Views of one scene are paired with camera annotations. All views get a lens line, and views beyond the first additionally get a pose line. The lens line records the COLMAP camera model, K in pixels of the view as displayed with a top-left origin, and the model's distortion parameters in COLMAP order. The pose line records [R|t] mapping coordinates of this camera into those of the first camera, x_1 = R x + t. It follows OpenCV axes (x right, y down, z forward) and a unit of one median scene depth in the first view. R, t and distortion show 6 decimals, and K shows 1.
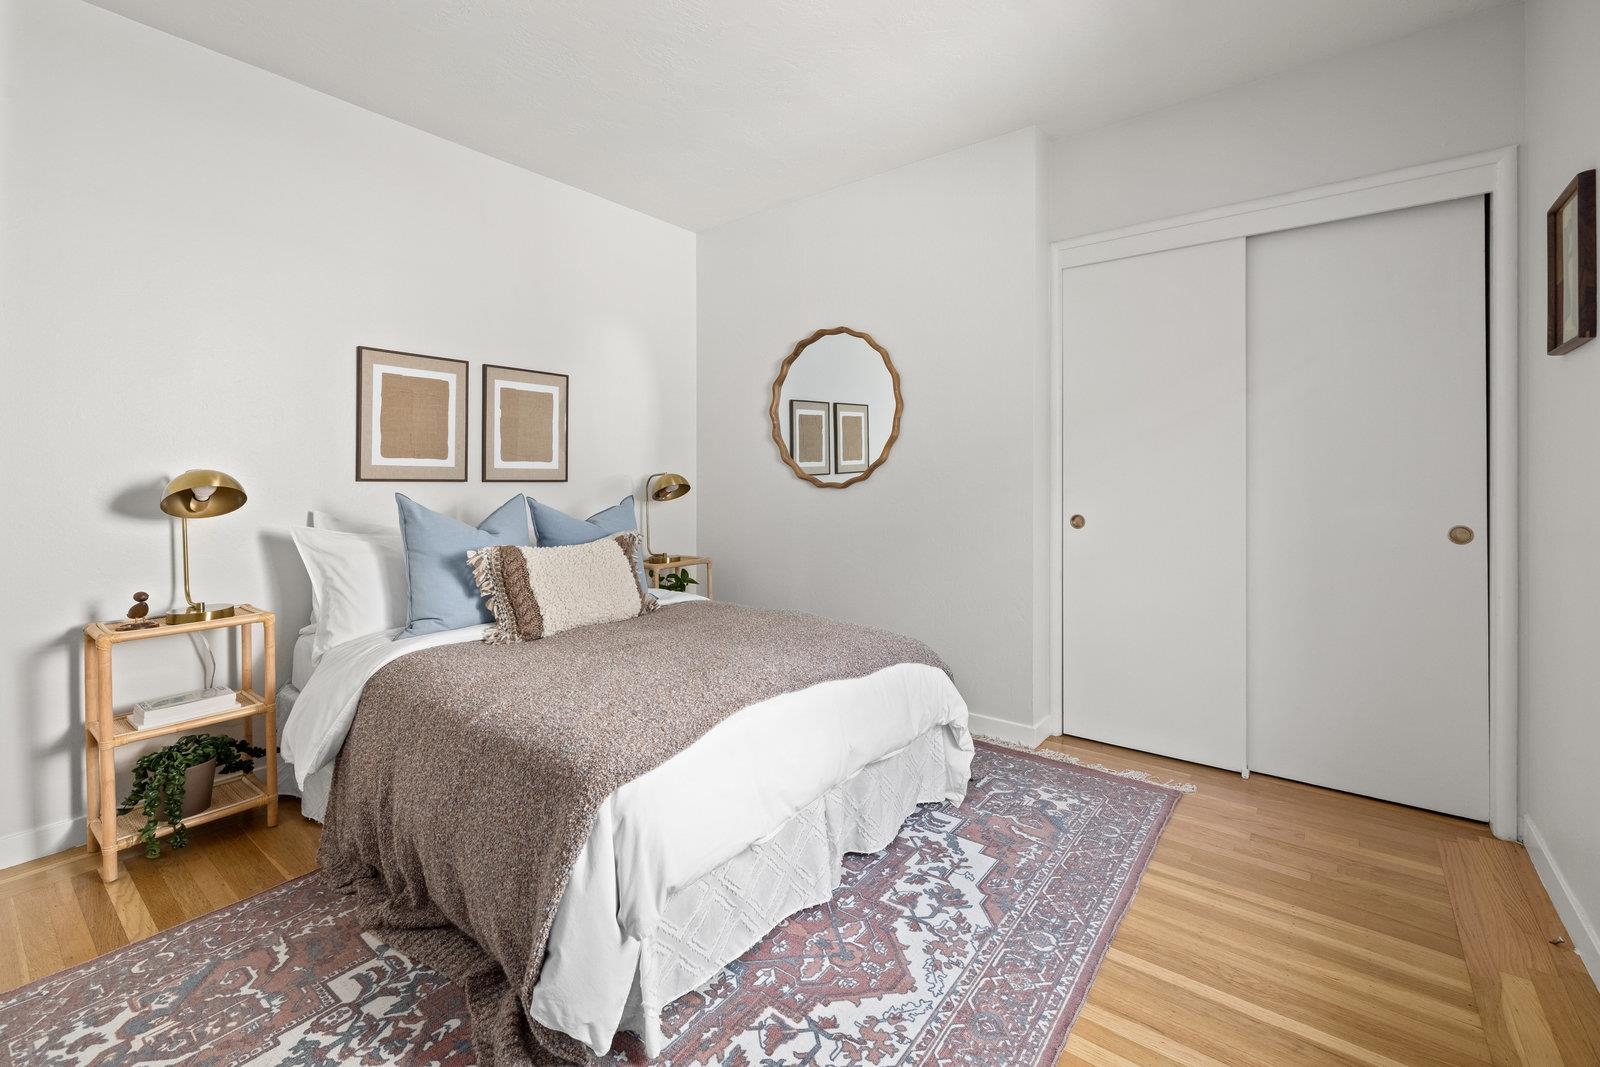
lens RADIAL K [[685.9, 0, 823.2], [0, 685.9, 476.3], [0, 0, 1]] dist [0.003029, 0.000114]
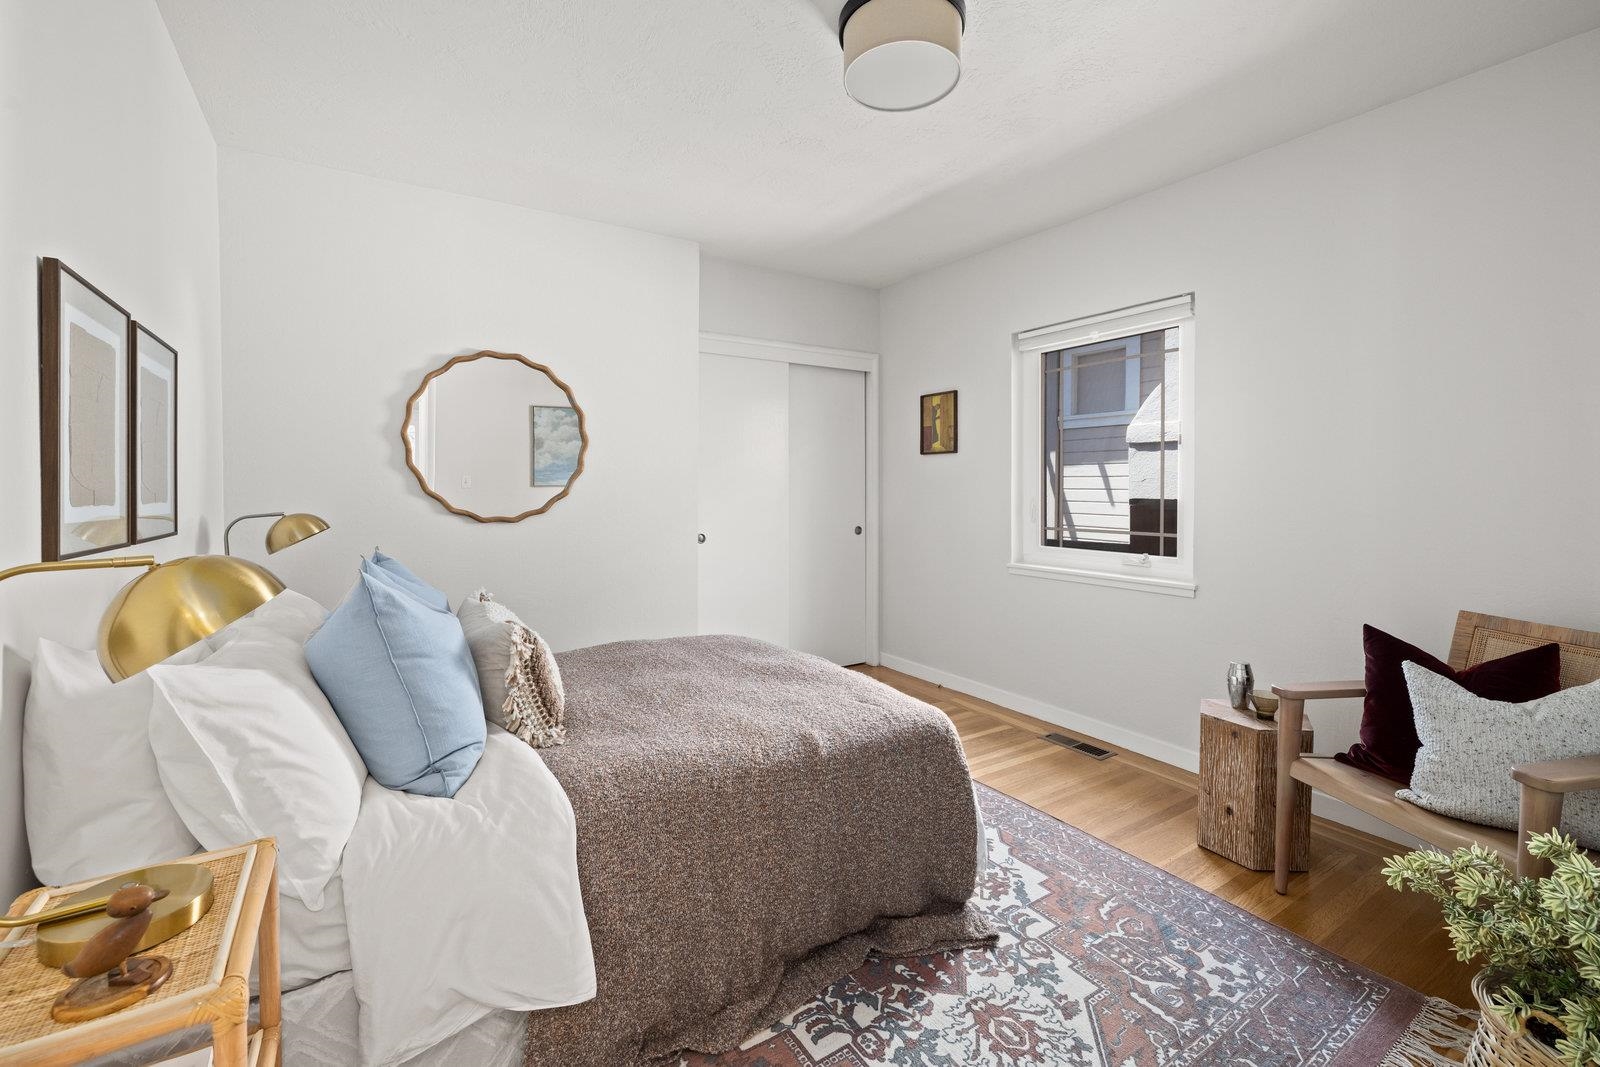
lens RADIAL K [[685.9, 0, 775.6], [0, 685.9, 502.0], [0, 0, 1]] dist [0.003029, 0.000114]
pose [[0.352654, -0.020743, 0.935524, -1.064709], [0.004298, 0.999780, 0.020548, -0.043171], [-0.935744, -0.003226, 0.352666, 0.469704]]
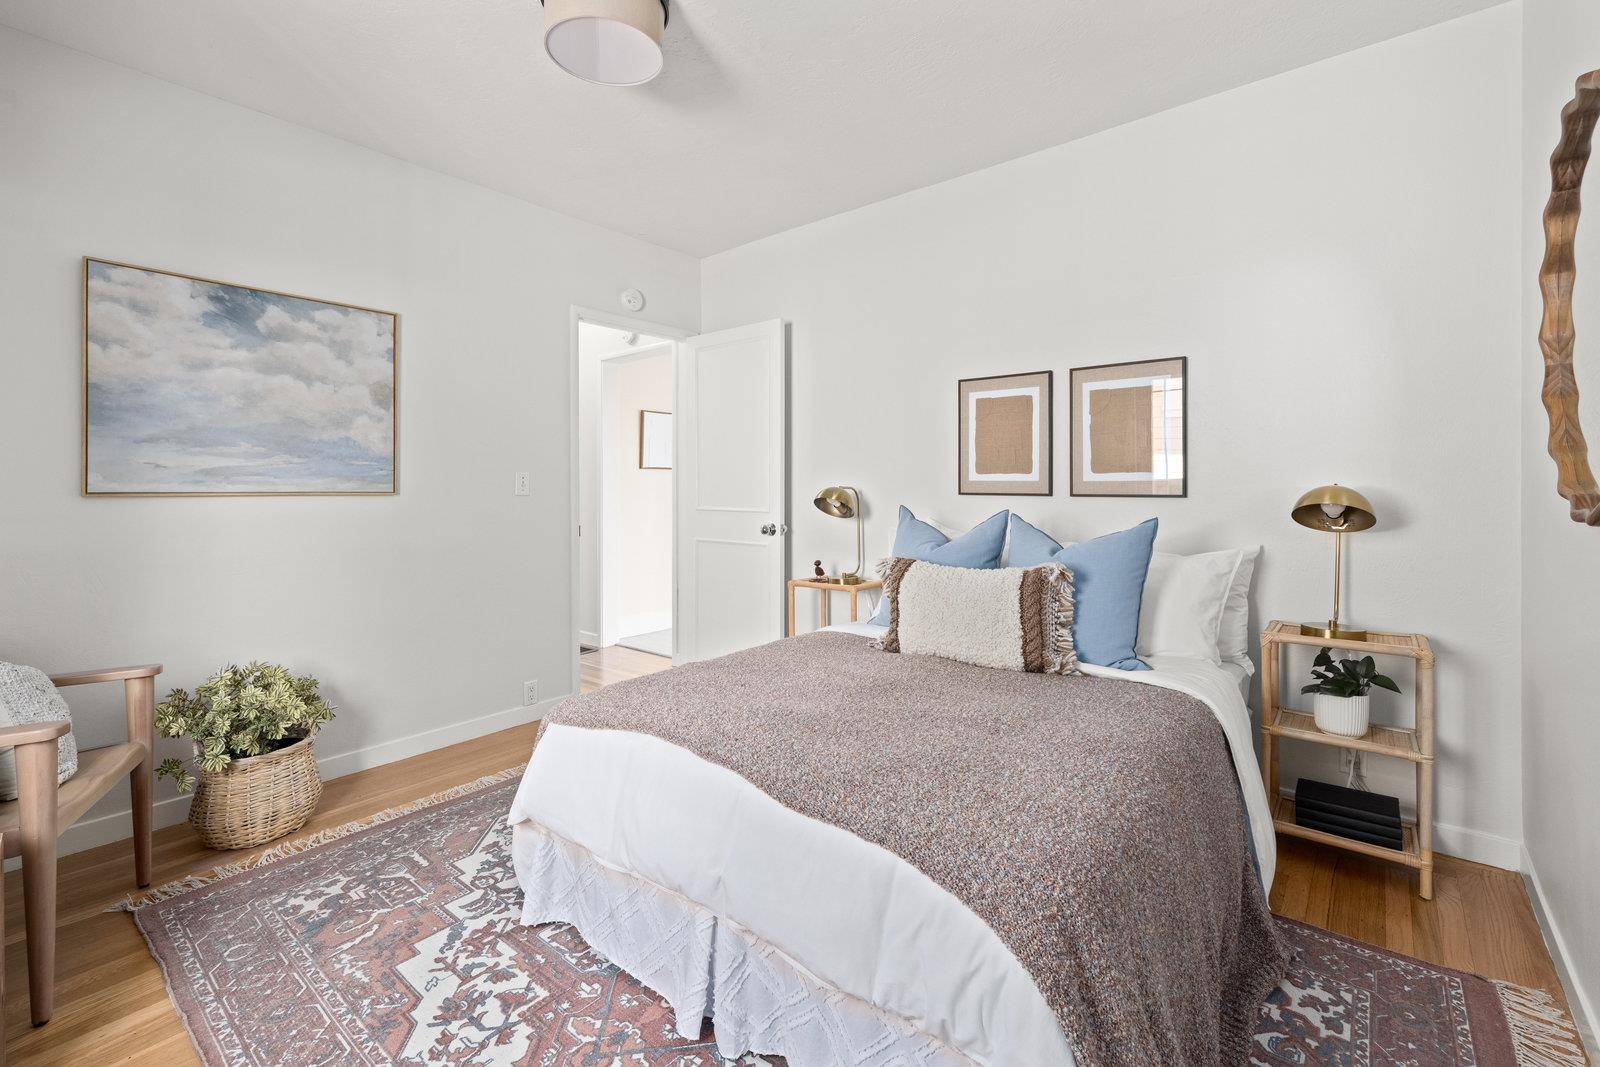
lens RADIAL K [[685.9, 0, 767.8], [0, 685.9, 483.5], [0, 0, 1]] dist [0.003029, 0.000114]
pose [[-0.058808, -0.015767, -0.998145, 0.592920], [-0.002104, 0.999875, -0.015671, 0.007370], [0.998267, 0.001179, -0.058833, 0.863222]]
